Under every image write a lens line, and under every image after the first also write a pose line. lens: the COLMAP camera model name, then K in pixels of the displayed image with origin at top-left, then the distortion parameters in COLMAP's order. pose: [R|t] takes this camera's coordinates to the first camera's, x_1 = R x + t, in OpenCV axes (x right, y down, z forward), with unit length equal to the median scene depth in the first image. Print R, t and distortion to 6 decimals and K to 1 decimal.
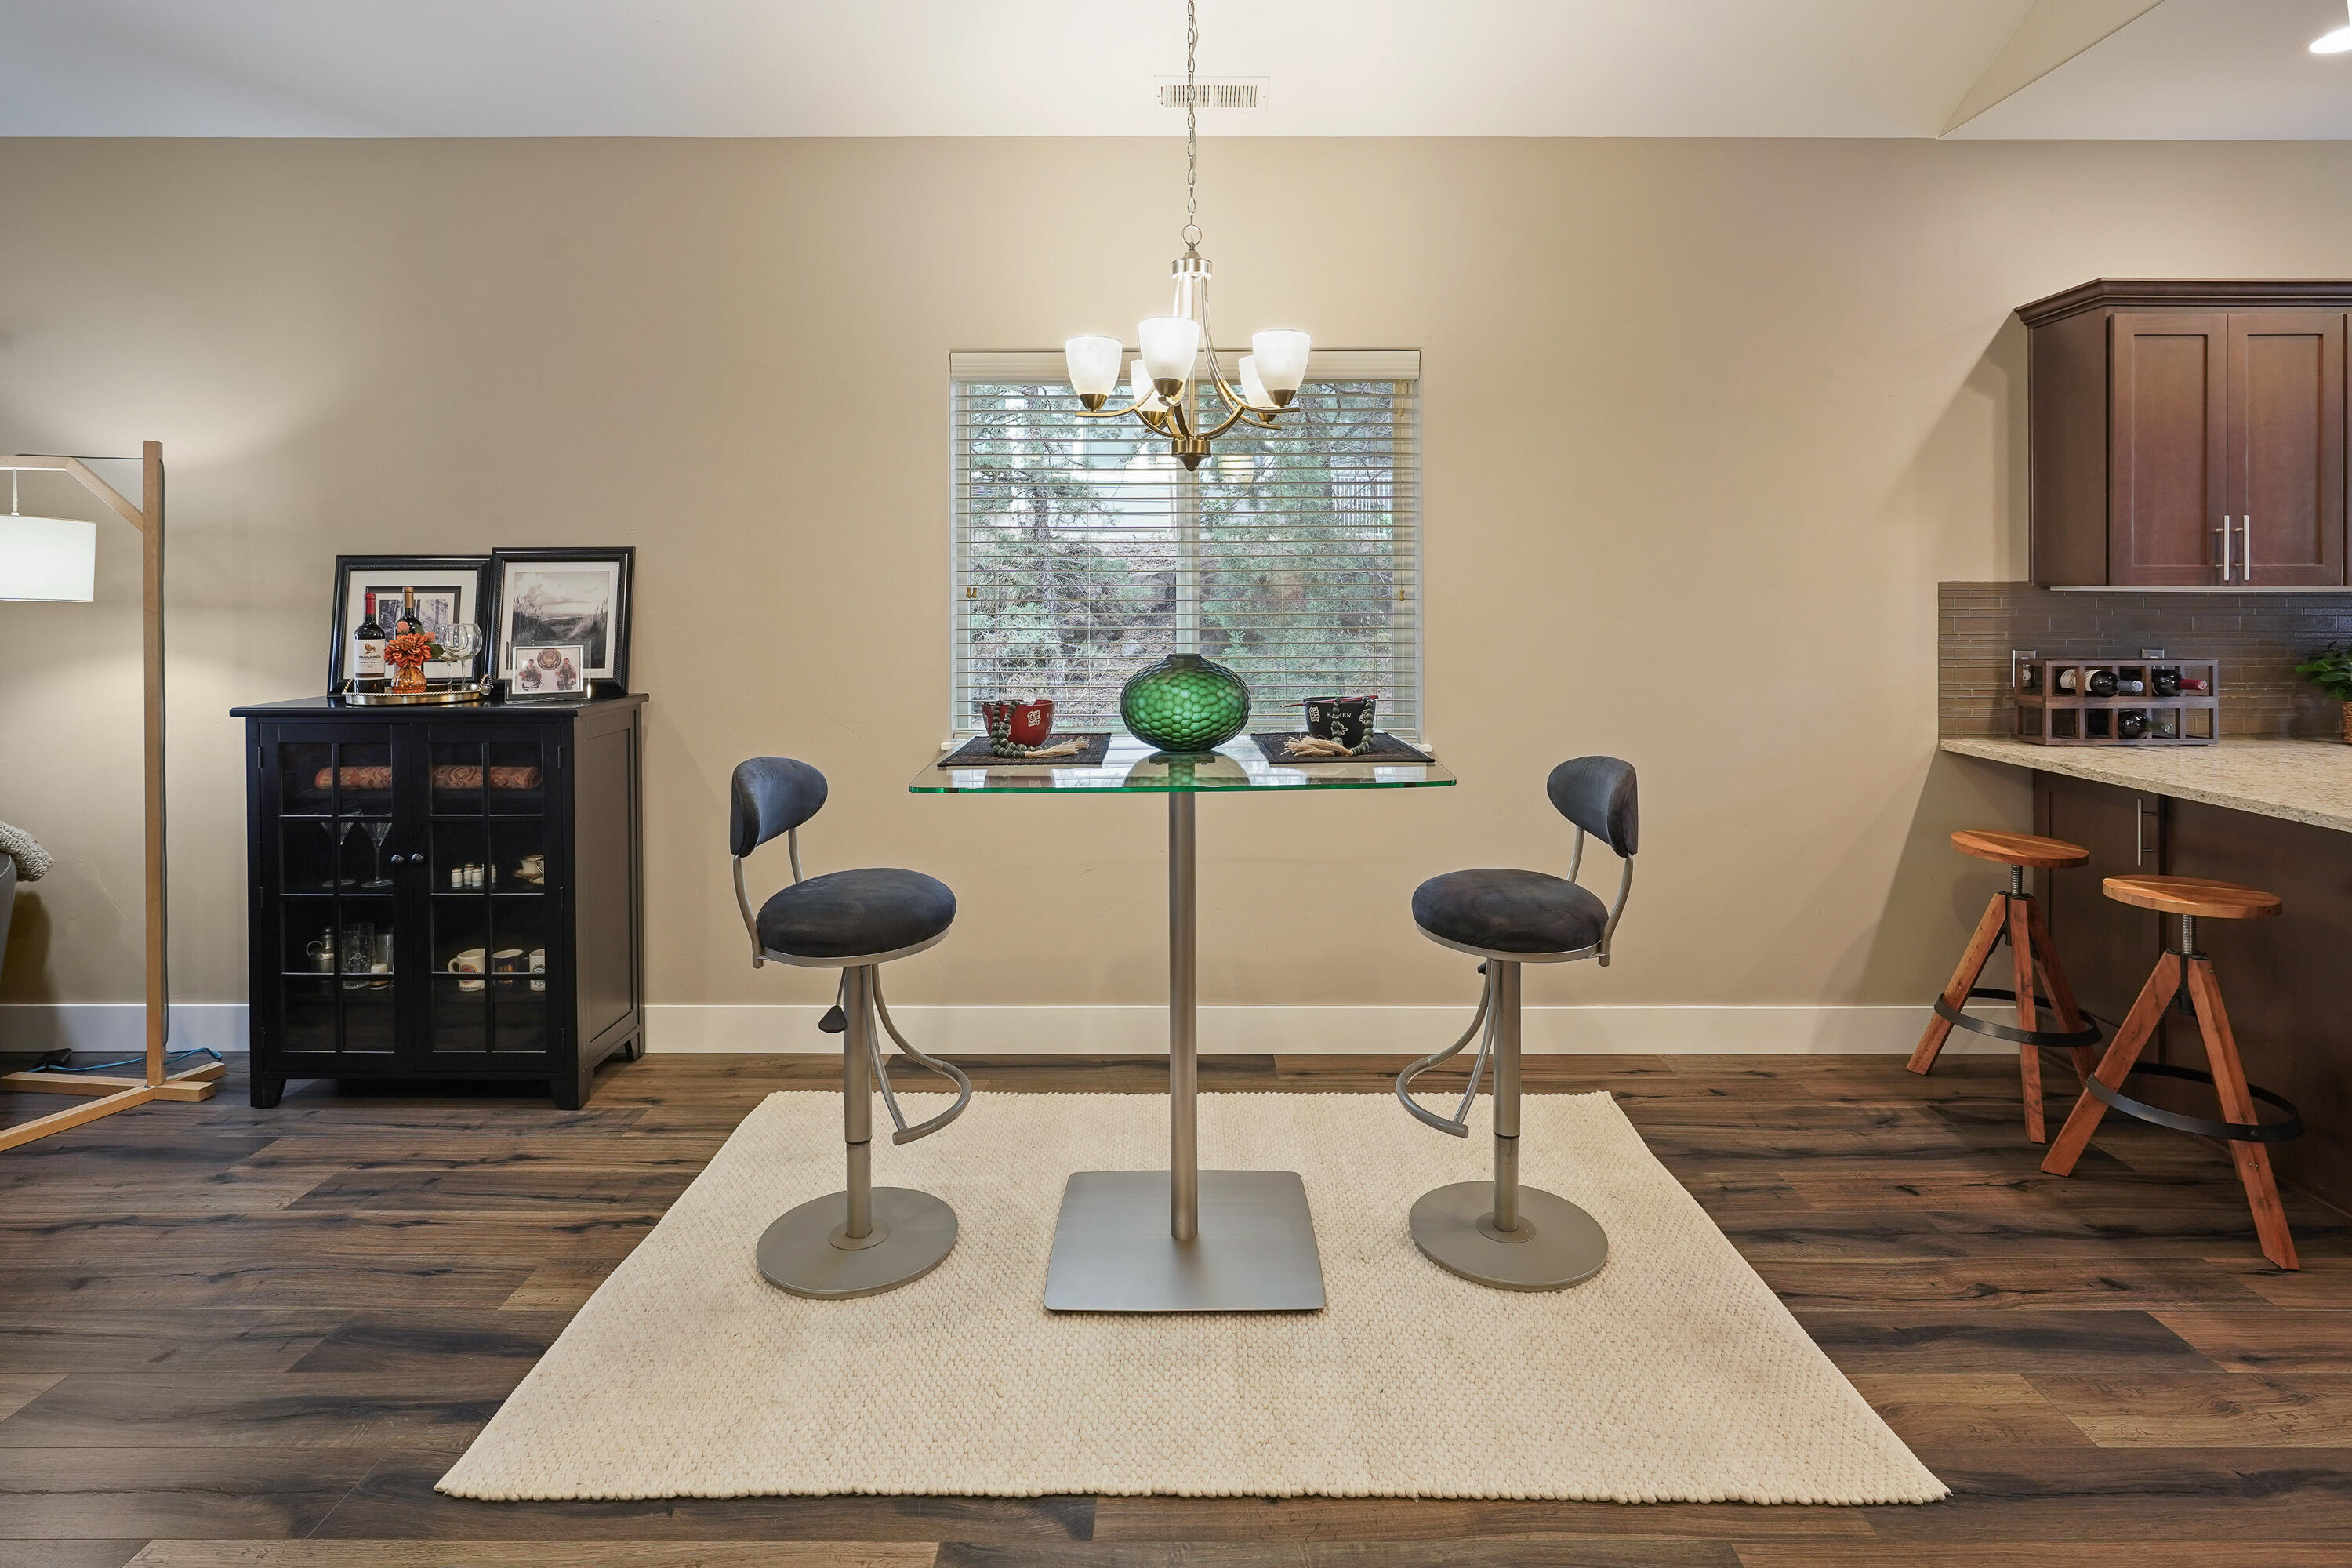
lens RADIAL K [[1244.8, 0, 1129.4], [0, 1244.8, 598.9], [0, 0, 1]] dist [-0.003123, -0.001667]
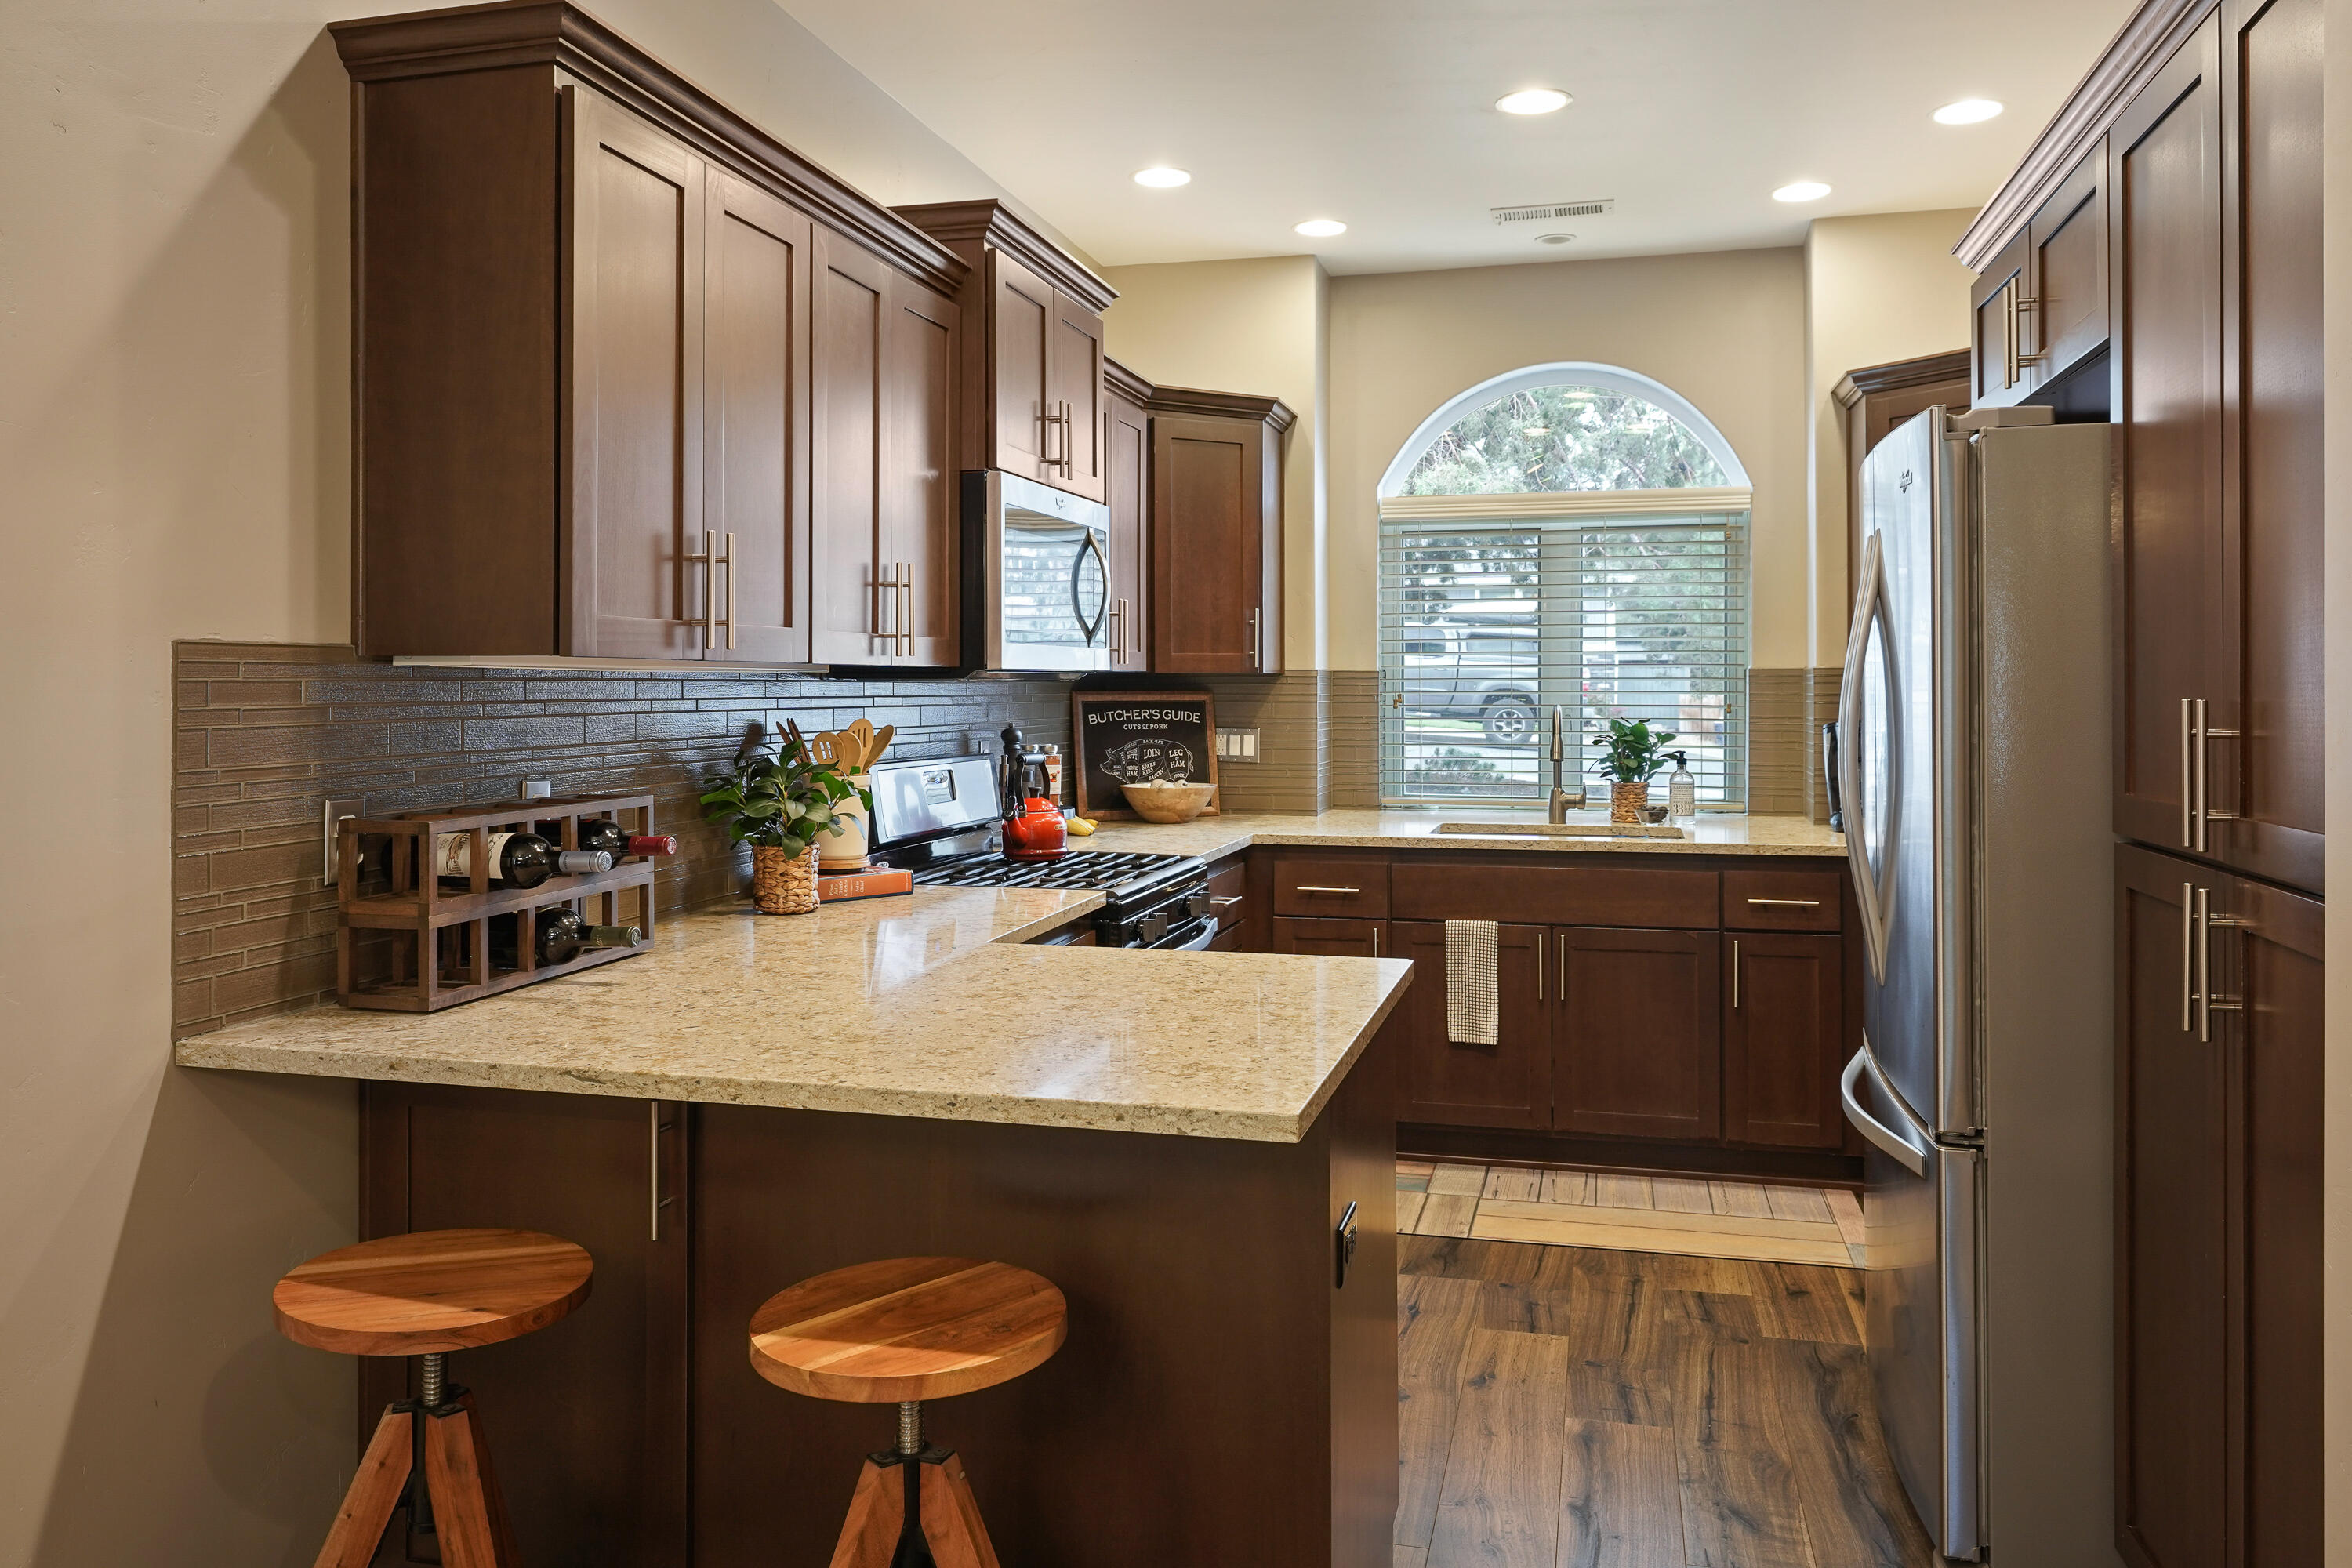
lens RADIAL K [[1666.0, 0, 1185.4], [0, 1666.0, 685.2], [0, 0, 1]] dist [-0.003671, 0.012708]
pose [[0.237609, -0.002681, 0.971357, 0.235879], [0.015049, 0.999886, -0.000922, 0.006045], [-0.971244, 0.014837, 0.237623, 0.624011]]
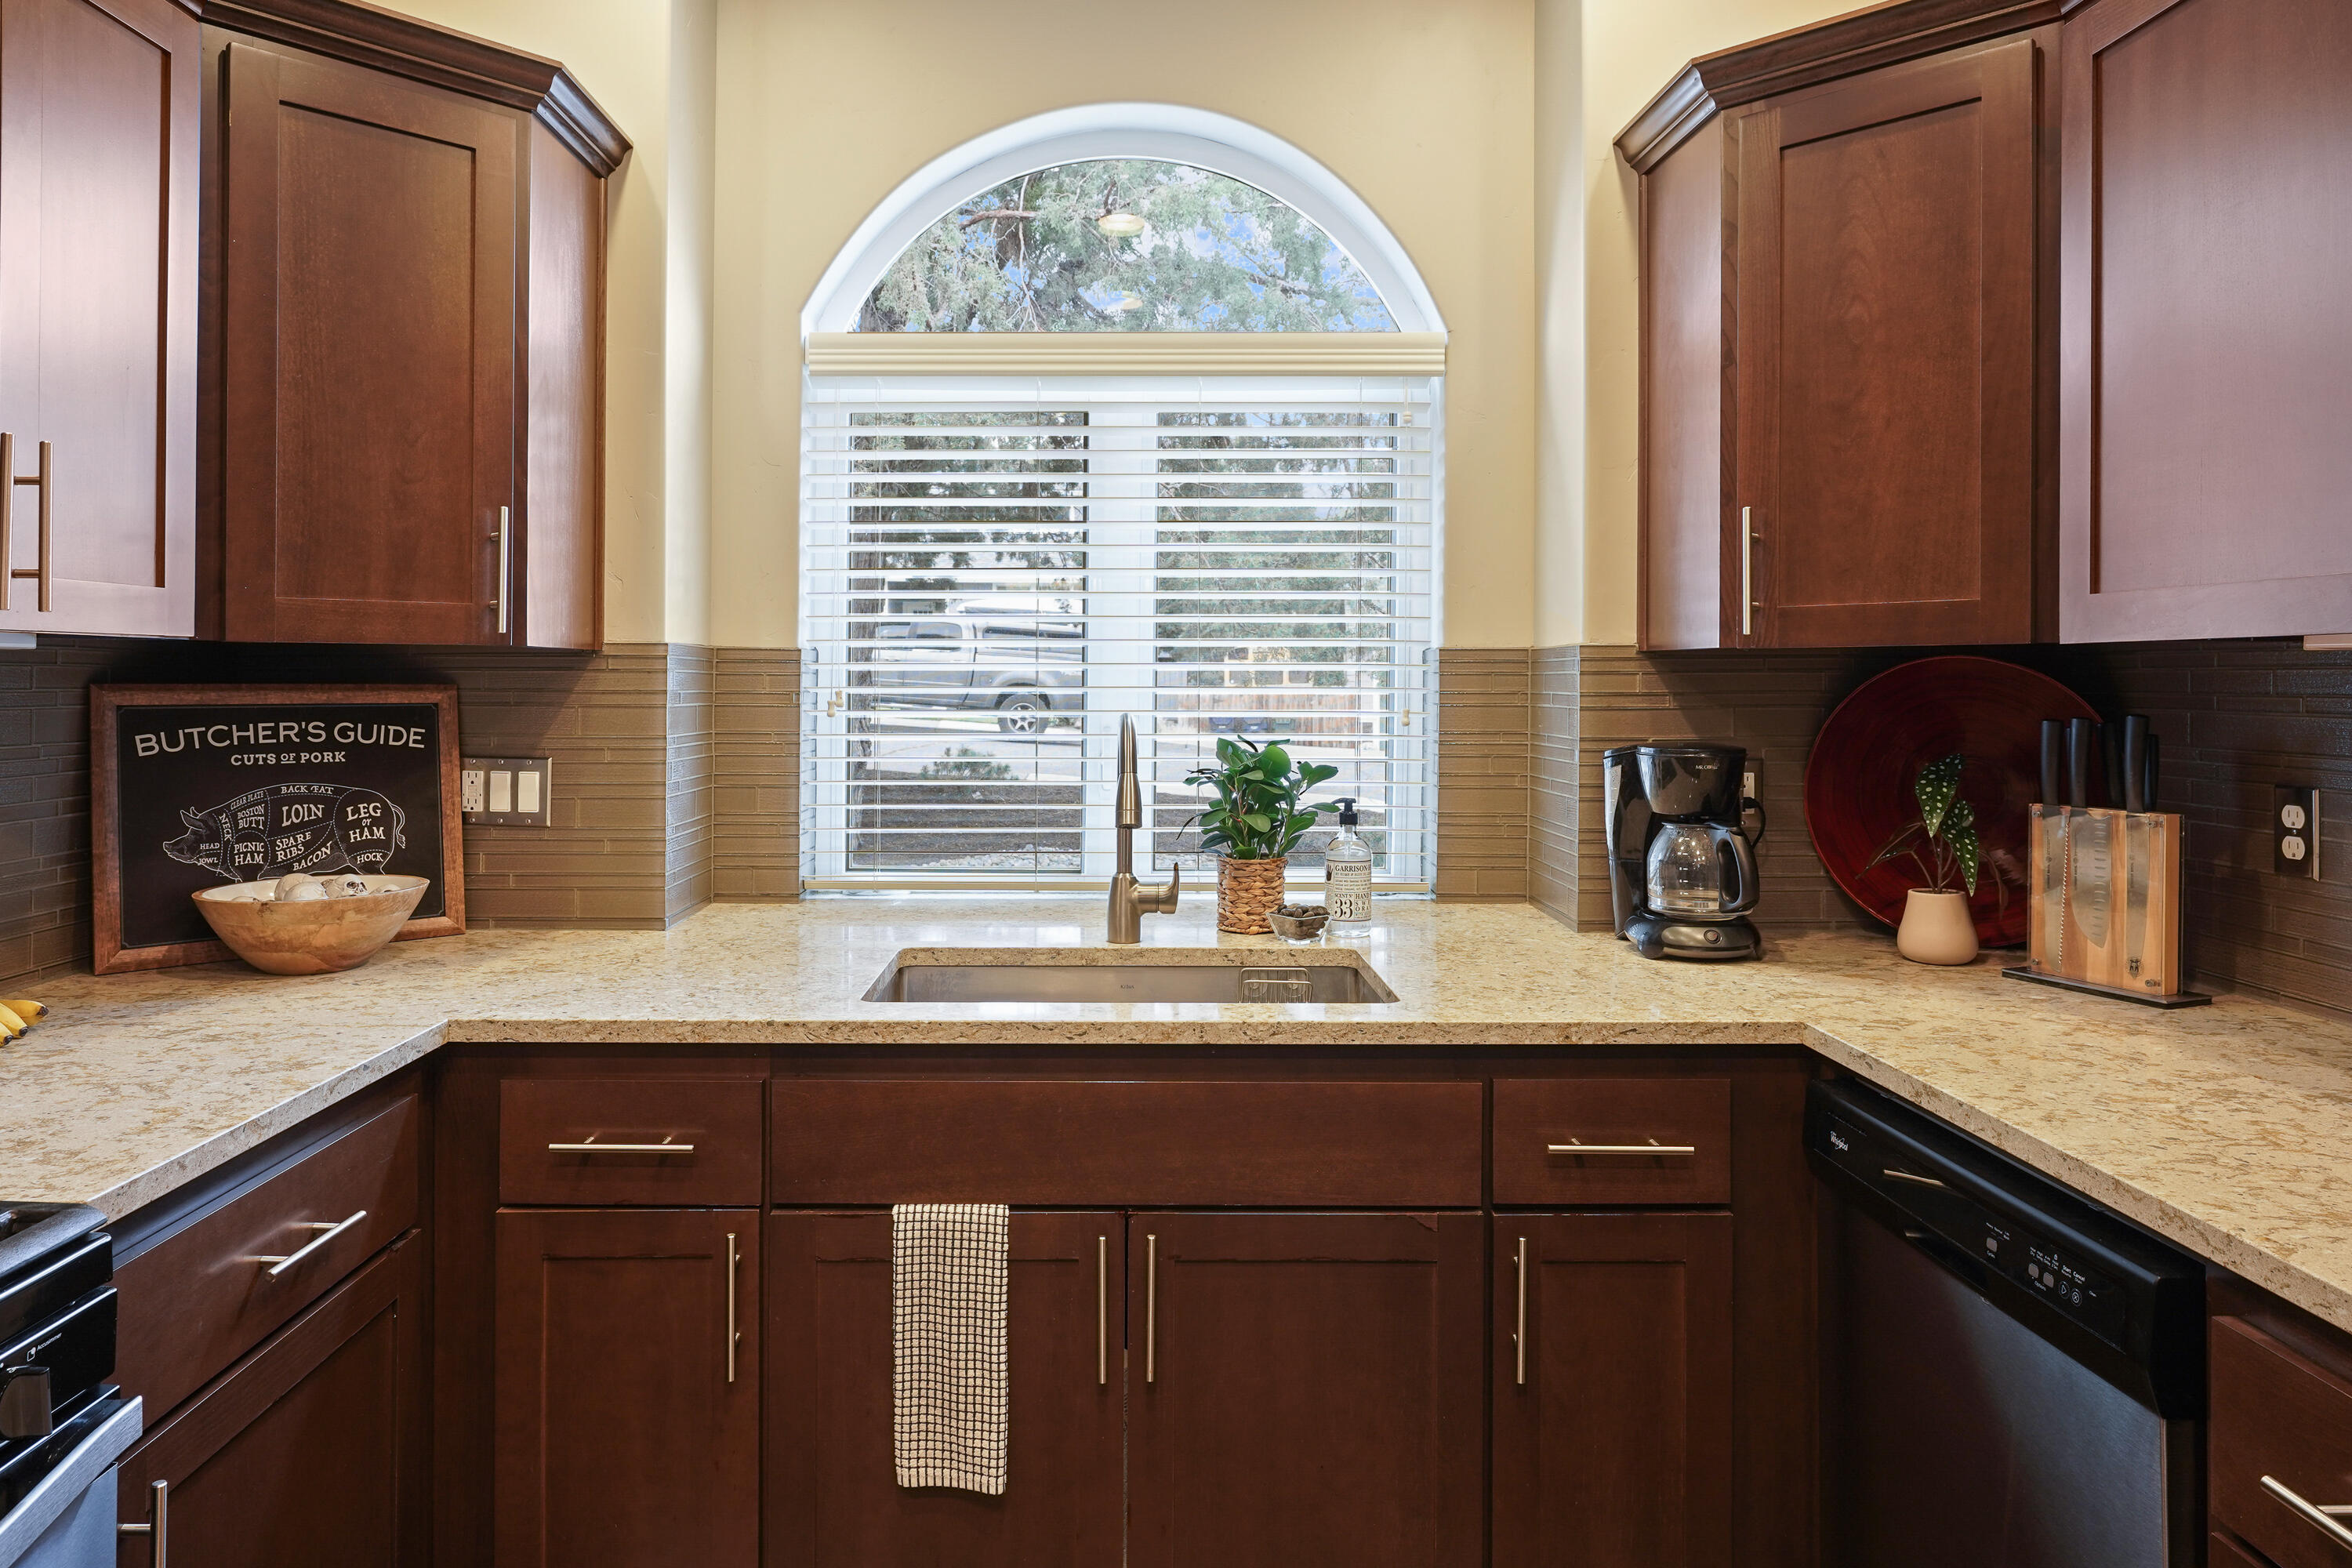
lens RADIAL K [[1501.9, 0, 1087.6], [0, 1501.9, 659.0], [0, 0, 1]] dist [-0.002018, -0.000613]
pose [[0.009666, 0.010643, 0.999897, 1.051786], [0.010008, 0.999892, -0.010739, 0.009178], [-0.999903, 0.010110, 0.009558, 0.665358]]
